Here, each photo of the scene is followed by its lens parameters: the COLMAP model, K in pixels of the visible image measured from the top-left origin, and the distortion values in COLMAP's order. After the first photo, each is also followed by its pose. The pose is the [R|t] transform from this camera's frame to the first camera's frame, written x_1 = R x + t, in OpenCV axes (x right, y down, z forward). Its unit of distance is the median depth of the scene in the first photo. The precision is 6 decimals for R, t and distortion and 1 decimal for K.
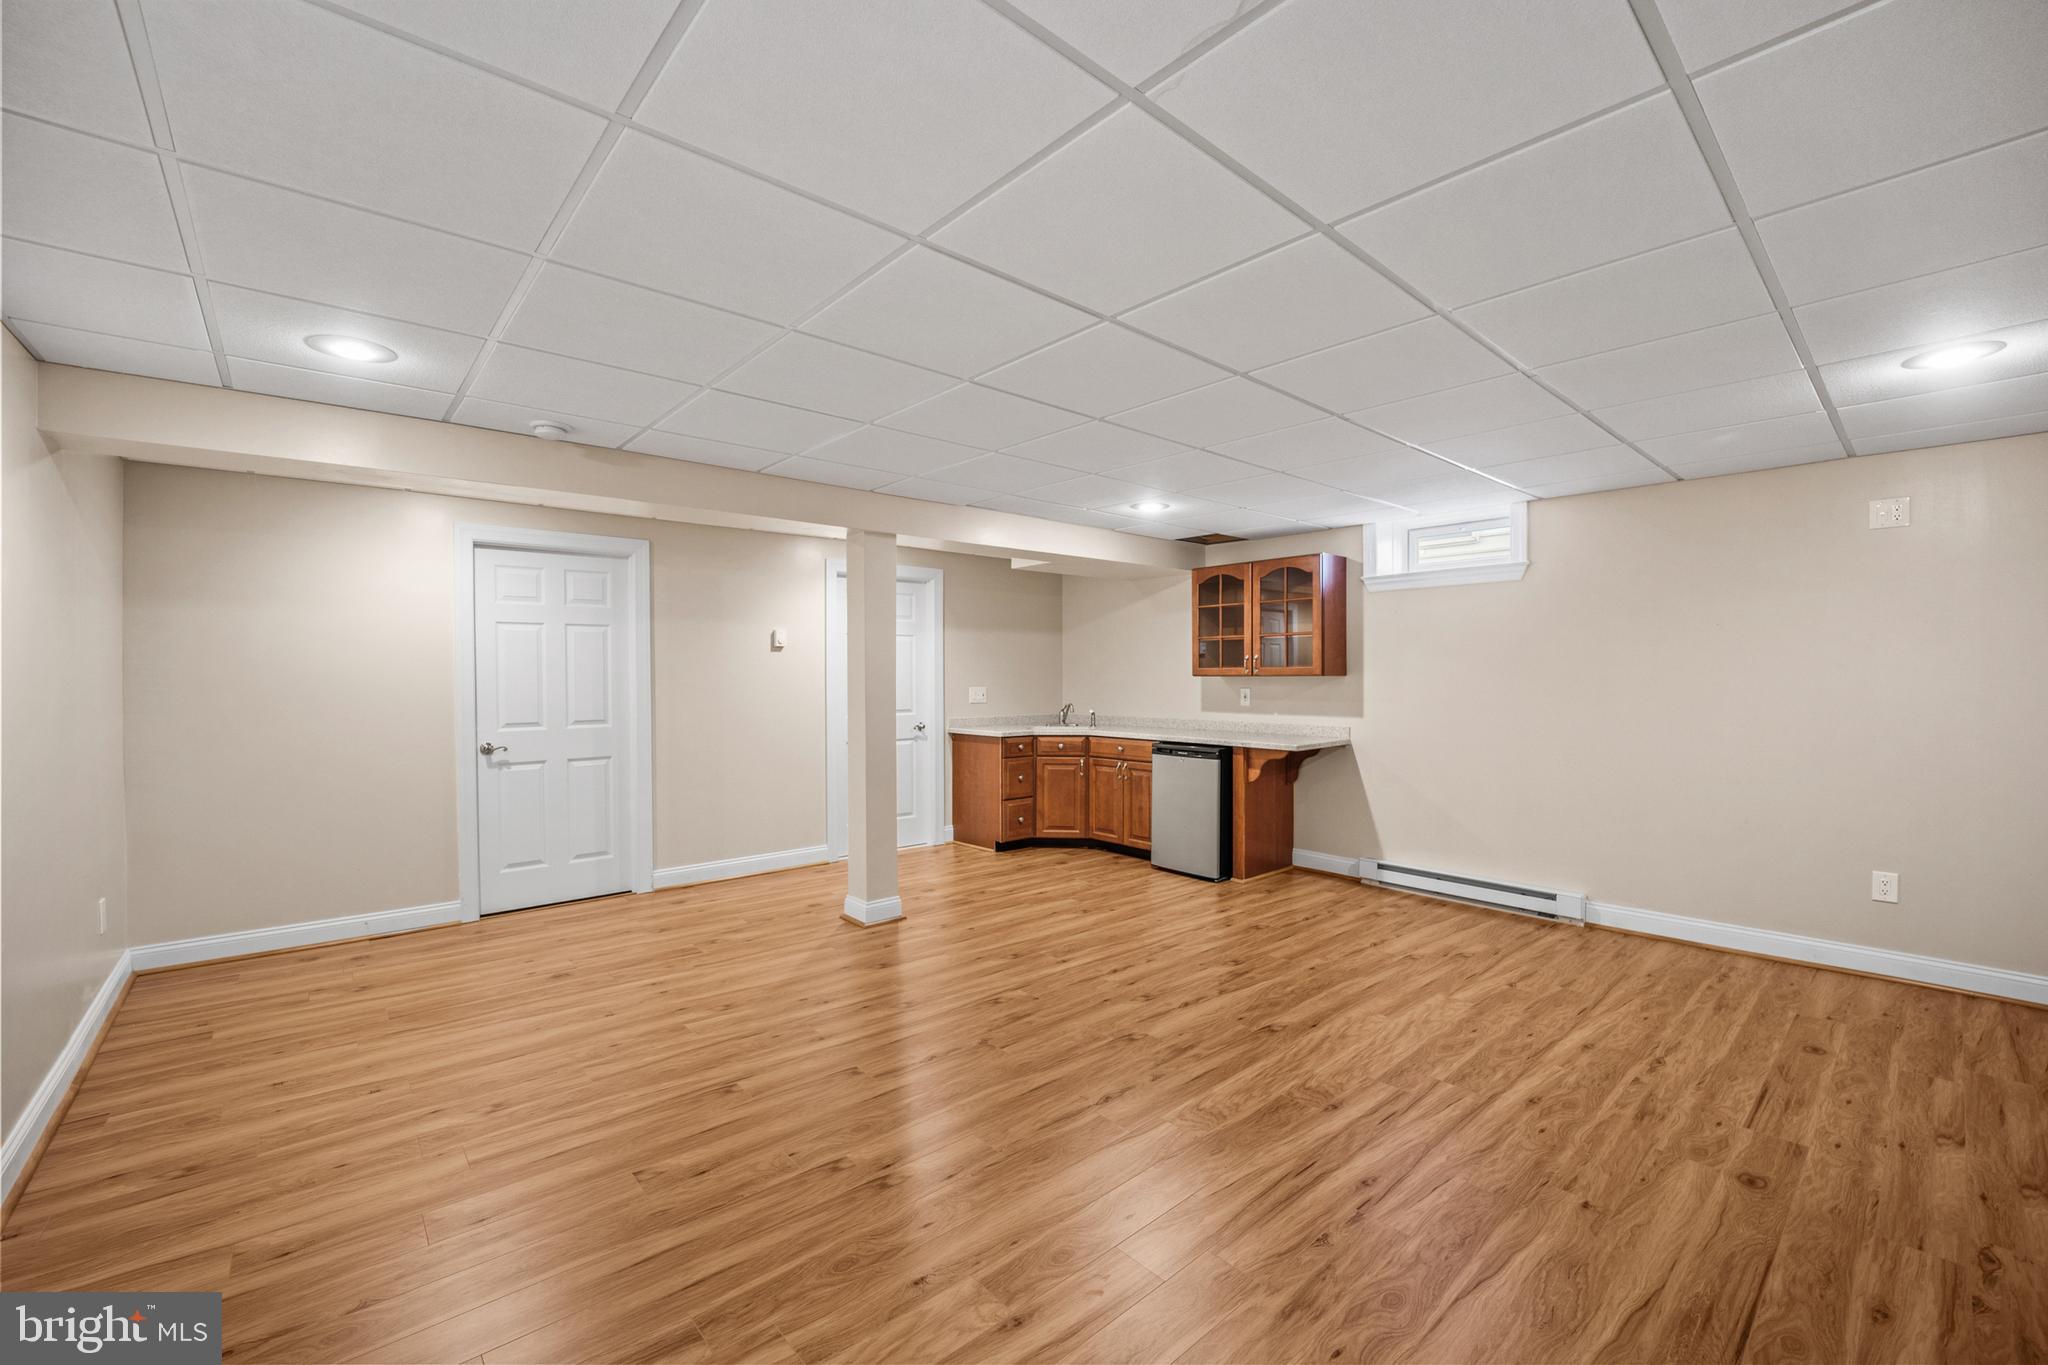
lens RADIAL K [[836.6, 0, 1026.2], [0, 836.6, 679.7], [0, 0, 1]] dist [-0.011628, 0.000422]
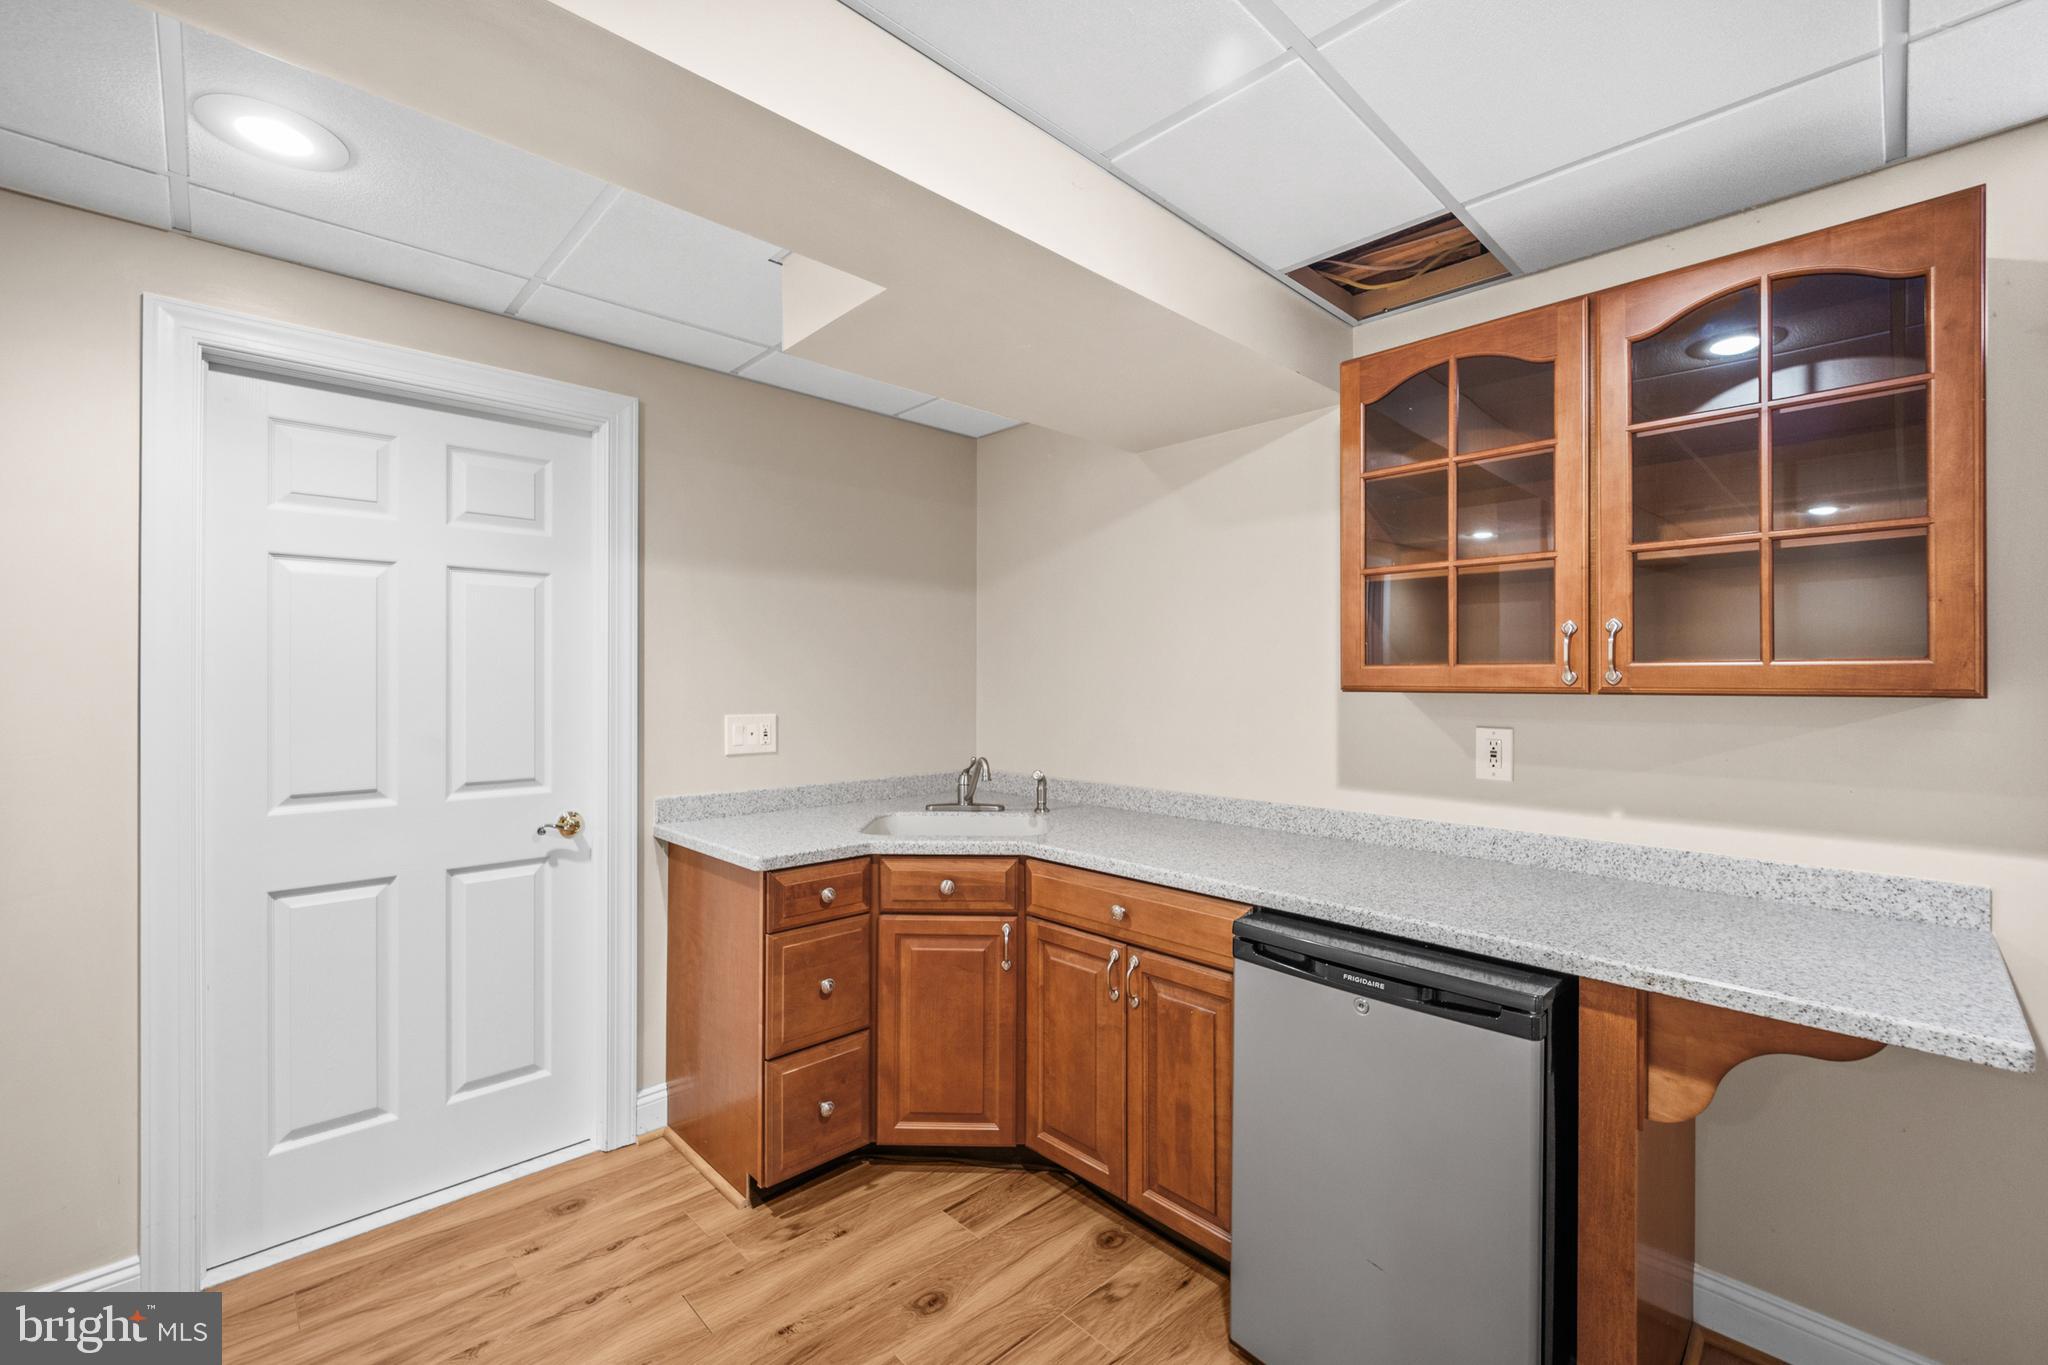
lens RADIAL K [[836.6, 0, 1023.0], [0, 836.6, 682.5], [0, 0, 1]] dist [-0.011628, 0.000422]
pose [[0.999182, 0.005225, 0.040100, 0.059839], [-0.005050, 0.999977, -0.004447, -0.005383], [-0.040122, 0.004241, 0.999186, 0.655801]]
